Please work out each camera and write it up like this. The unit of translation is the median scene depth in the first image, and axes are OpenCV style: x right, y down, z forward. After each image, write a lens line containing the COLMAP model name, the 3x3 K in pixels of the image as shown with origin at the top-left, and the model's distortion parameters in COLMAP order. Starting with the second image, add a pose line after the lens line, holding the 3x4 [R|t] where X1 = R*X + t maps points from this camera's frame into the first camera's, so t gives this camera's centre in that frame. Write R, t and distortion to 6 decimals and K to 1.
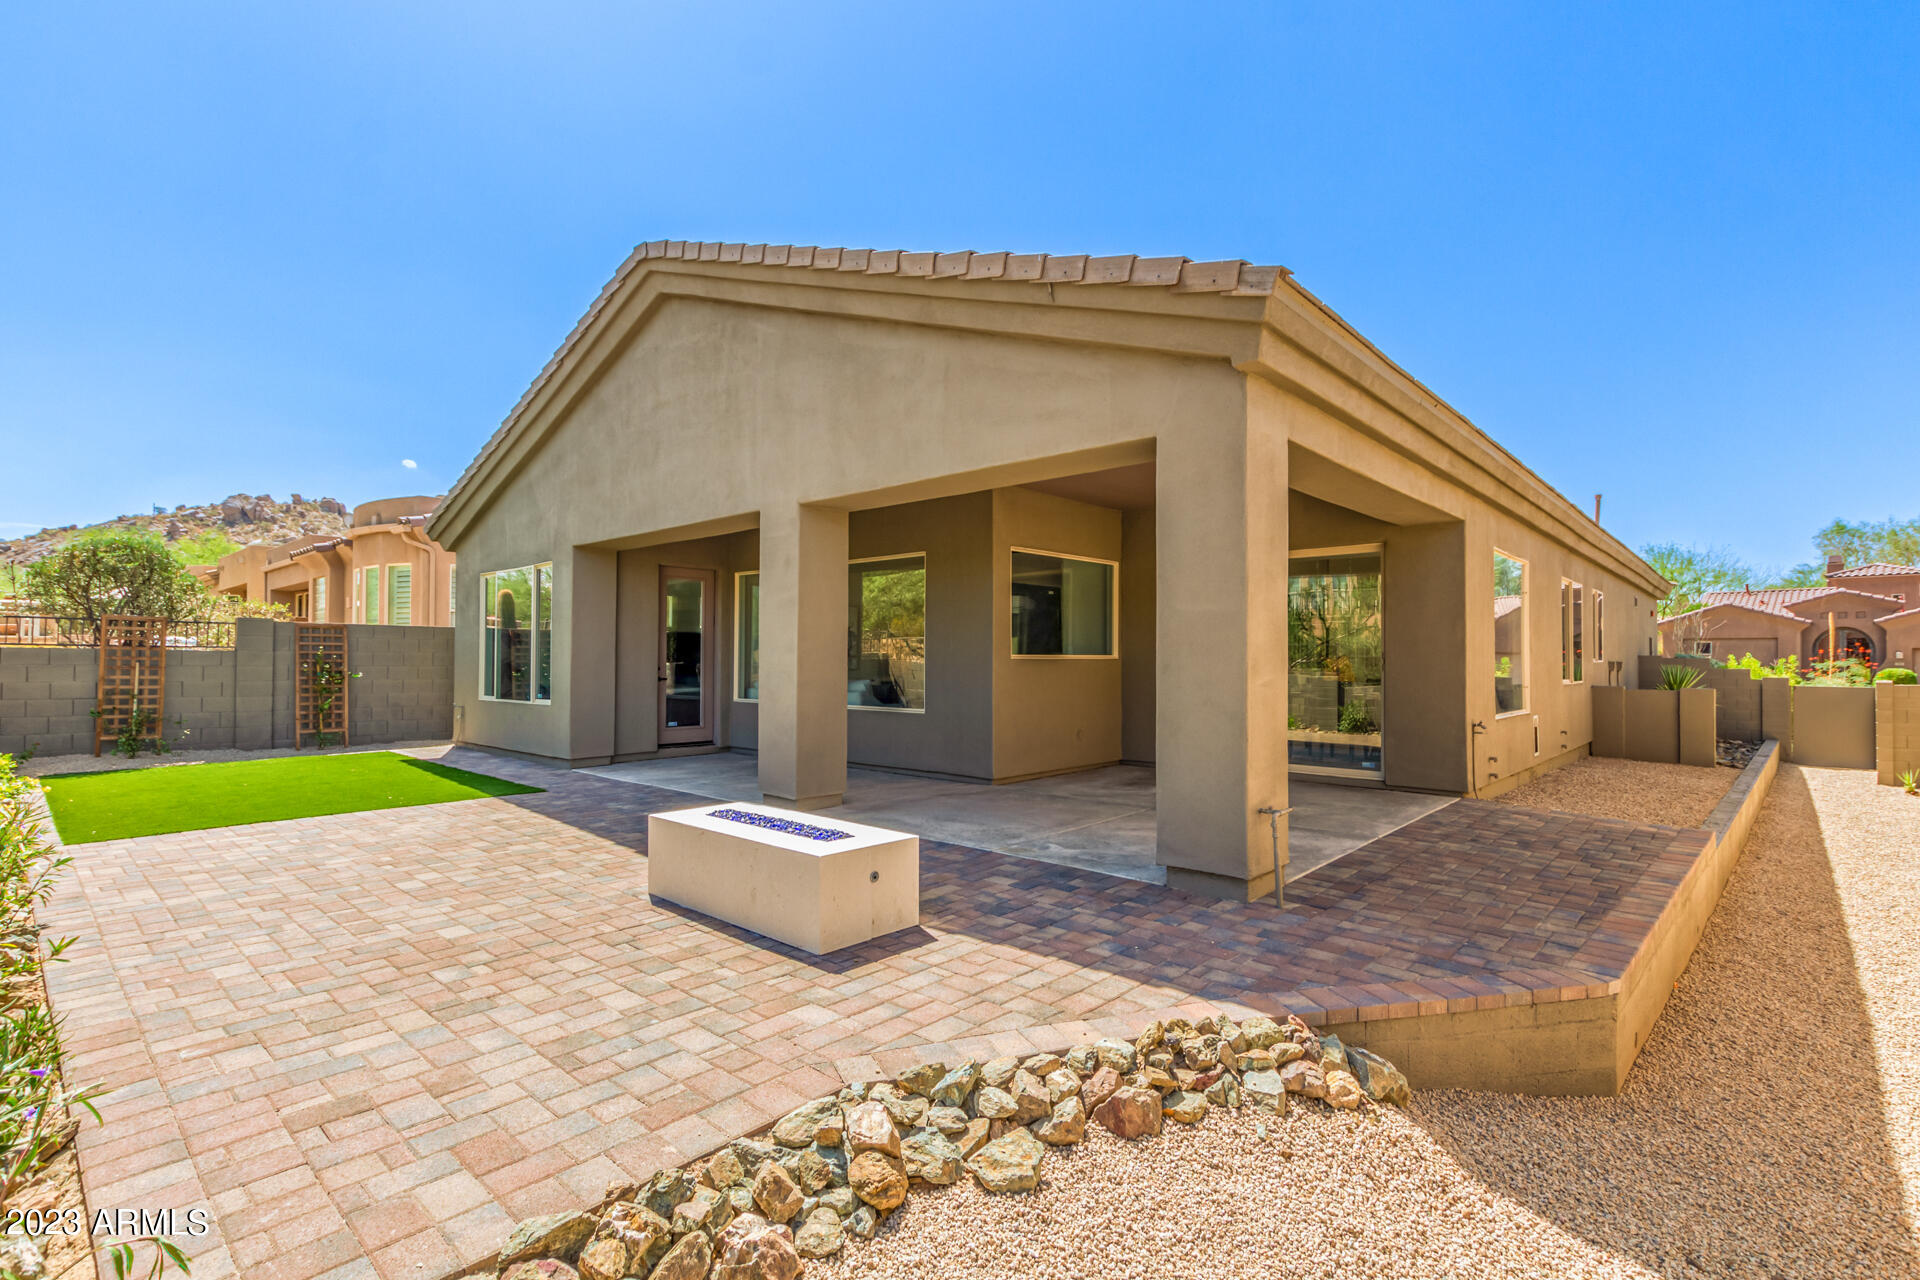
lens RADIAL K [[879.7, 0, 963.1], [0, 879.7, 642.7], [0, 0, 1]] dist [0.004587, -0.002152]
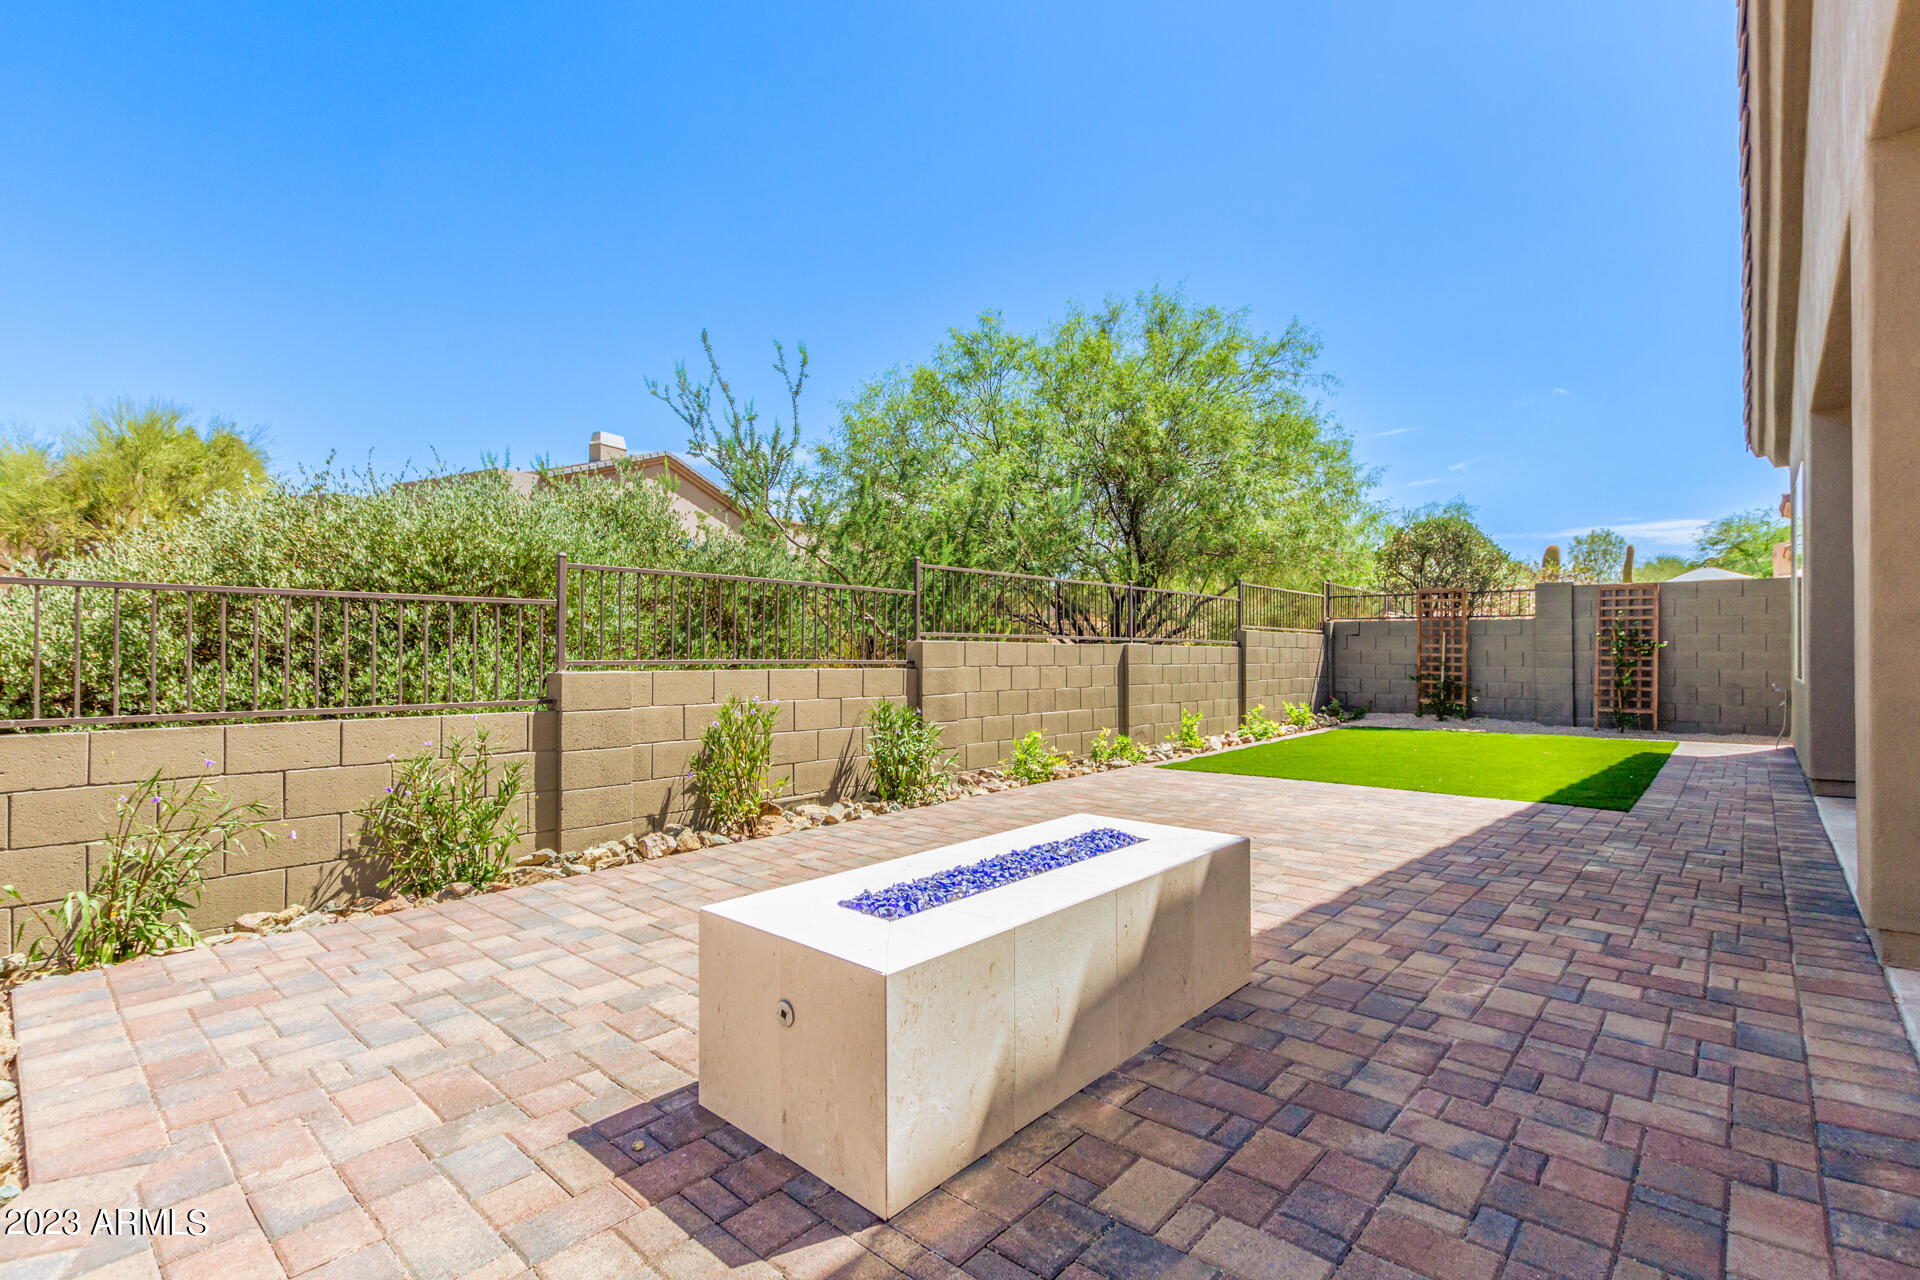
lens RADIAL K [[879.7, 0, 960.5], [0, 879.7, 648.2], [0, 0, 1]] dist [0.004587, -0.002152]
pose [[0.004621, -0.006514, -0.999968, 0.124295], [0.019510, 0.999789, -0.006423, 0.036307], [0.999799, -0.019480, 0.004747, 0.396939]]
